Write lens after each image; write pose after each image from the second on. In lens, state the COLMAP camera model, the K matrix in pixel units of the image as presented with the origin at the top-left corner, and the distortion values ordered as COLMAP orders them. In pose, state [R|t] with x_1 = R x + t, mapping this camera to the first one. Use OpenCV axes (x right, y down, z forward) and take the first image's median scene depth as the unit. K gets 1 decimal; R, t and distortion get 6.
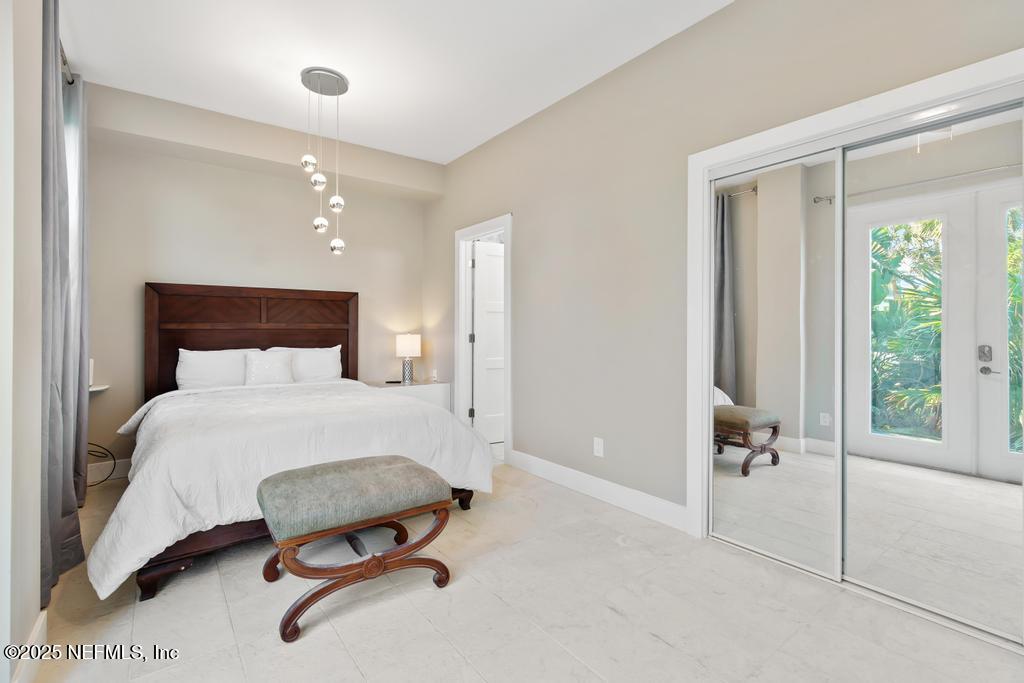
lens RADIAL K [[464.3, 0, 510.8], [0, 464.3, 333.4], [0, 0, 1]] dist [0.006608, -0.001178]
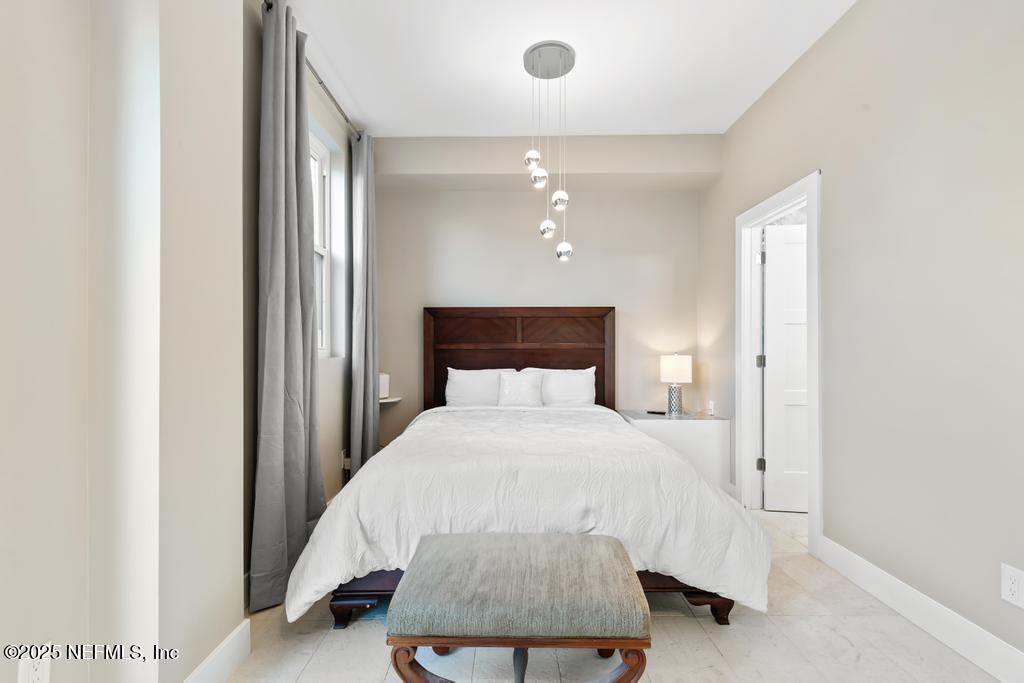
lens RADIAL K [[464.3, 0, 513.1], [0, 464.3, 348.4], [0, 0, 1]] dist [0.006608, -0.001178]
pose [[0.801710, -0.001676, -0.597711, 0.047571], [-0.003418, 0.999967, -0.007389, -0.003624], [0.597703, 0.007967, 0.801678, 0.226404]]
